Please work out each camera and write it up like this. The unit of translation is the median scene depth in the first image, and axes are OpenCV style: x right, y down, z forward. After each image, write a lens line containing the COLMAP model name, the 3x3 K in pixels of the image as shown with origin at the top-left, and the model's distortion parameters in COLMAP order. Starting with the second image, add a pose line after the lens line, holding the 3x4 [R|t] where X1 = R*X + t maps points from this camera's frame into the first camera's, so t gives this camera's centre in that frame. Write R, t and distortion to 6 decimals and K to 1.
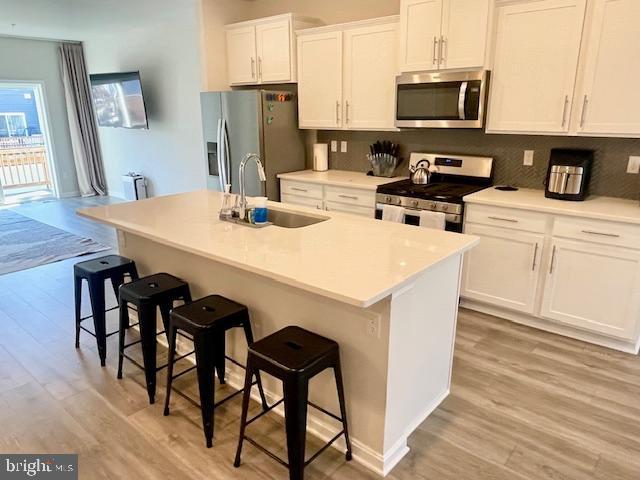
lens RADIAL K [[456.5, 0, 314.3], [0, 456.5, 245.2], [0, 0, 1]] dist [0.009646, -0.022592]
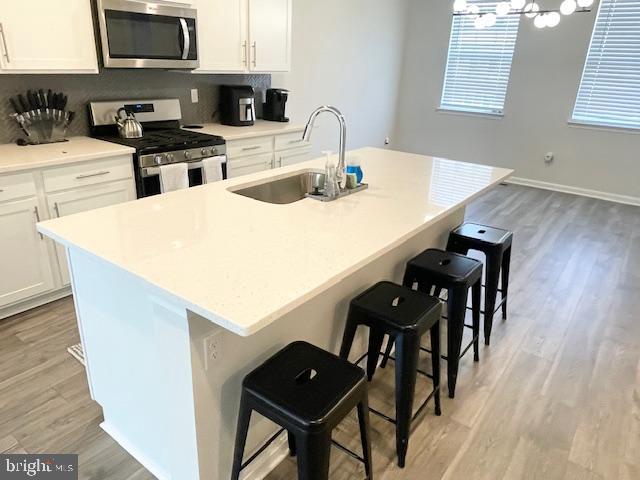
lens RADIAL K [[456.5, 0, 315.5], [0, 456.5, 237.9], [0, 0, 1]] dist [0.009646, -0.022592]
pose [[-0.069199, -0.358443, 0.930983, -0.678188], [0.247577, 0.897855, 0.364091, -0.205986], [-0.966394, 0.255684, 0.026612, 0.753299]]
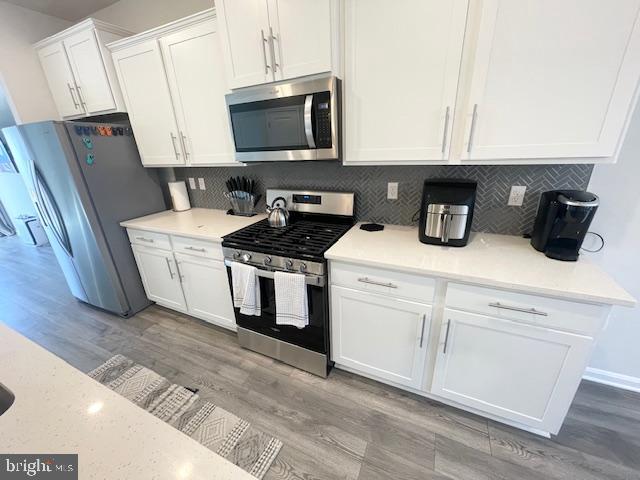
lens RADIAL K [[256.2, 0, 320.3], [0, 256.2, 240.5], [0, 0, 1]] dist [-0.000198, 0.000669]
pose [[0.962012, -0.125606, 0.242395, 0.199930], [0.110037, 0.990957, 0.076789, -0.145342], [-0.249848, -0.047200, 0.967134, 0.541487]]
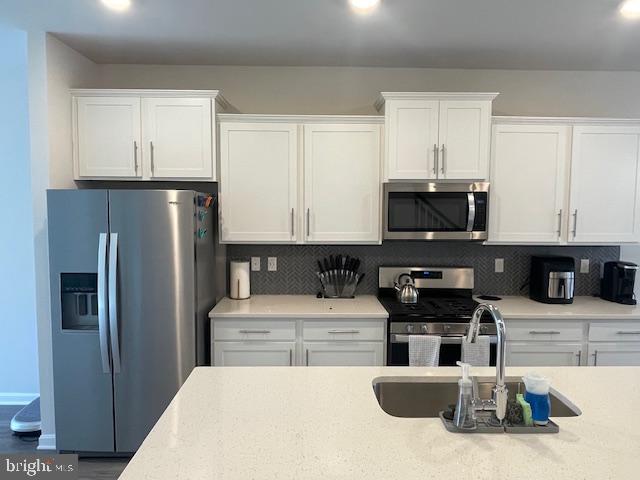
lens RADIAL K [[456.5, 0, 316.8], [0, 456.5, 235.9], [0, 0, 1]] dist [0.009646, -0.022592]
pose [[0.739097, -0.032727, 0.672804, -0.503486], [0.179763, 0.972178, -0.150187, -0.169881], [-0.649170, 0.231948, 0.724416, 0.493507]]
